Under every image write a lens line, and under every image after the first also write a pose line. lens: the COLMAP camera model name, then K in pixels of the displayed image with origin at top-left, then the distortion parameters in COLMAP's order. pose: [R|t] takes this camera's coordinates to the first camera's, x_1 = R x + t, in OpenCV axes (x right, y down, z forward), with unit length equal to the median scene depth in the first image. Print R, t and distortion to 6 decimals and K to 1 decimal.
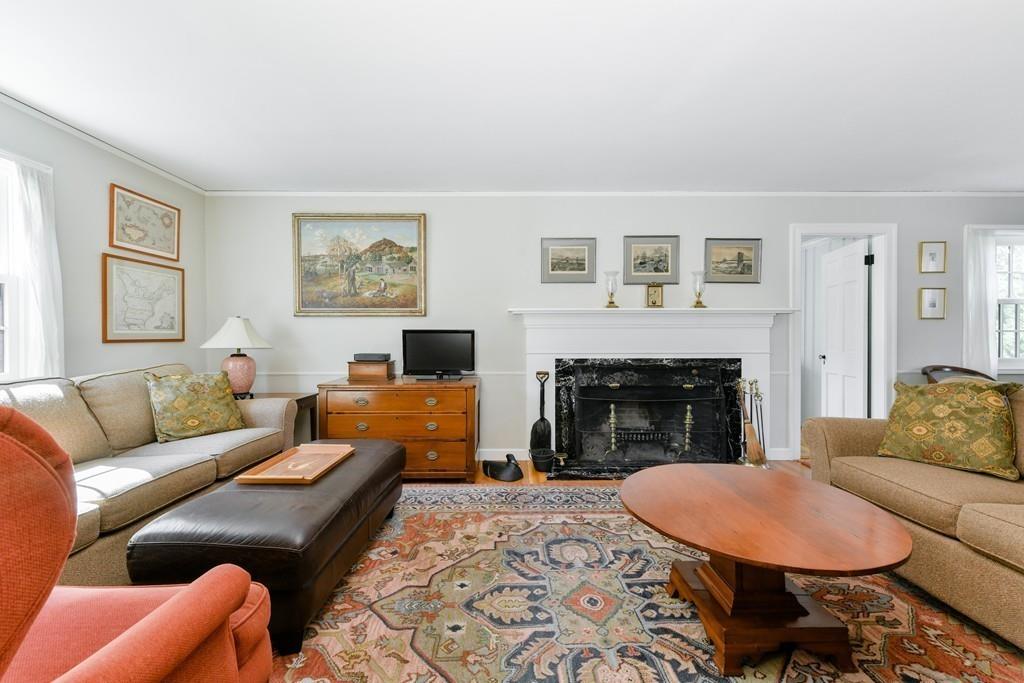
lens RADIAL K [[404.1, 0, 515.2], [0, 404.1, 336.7], [0, 0, 1]] dist [0.033673, -0.000502]
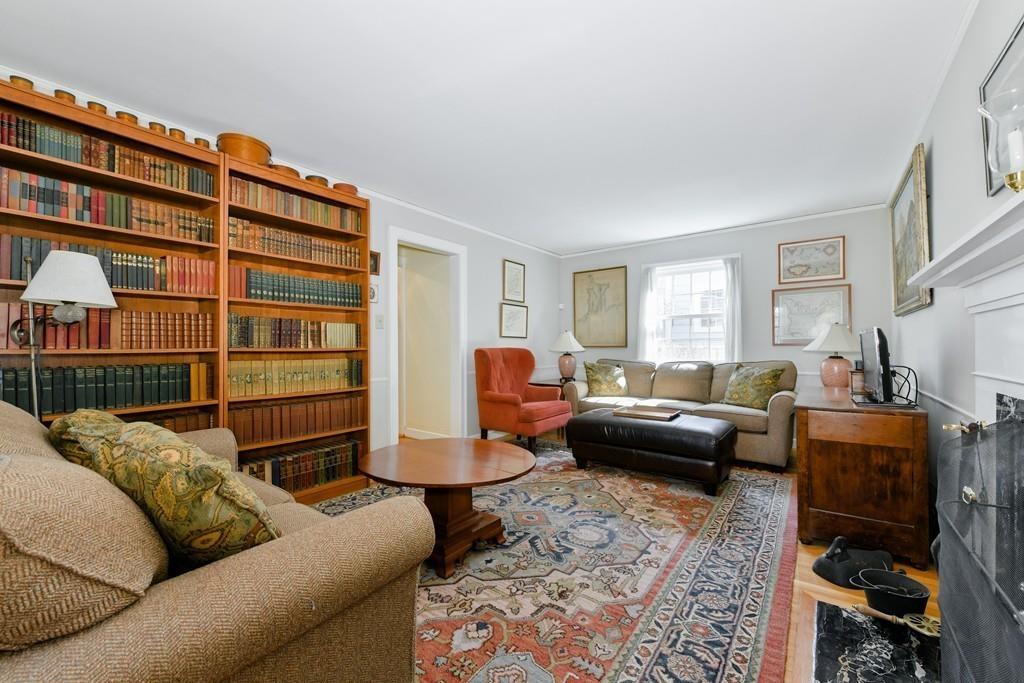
lens RADIAL K [[404.1, 0, 513.4], [0, 404.1, 345.9], [0, 0, 1]] dist [0.033673, -0.000502]
pose [[-0.615300, -0.001705, -0.788291, 1.073355], [0.002627, 0.999988, -0.004213, 0.024848], [0.788288, -0.004663, -0.615288, 1.442278]]
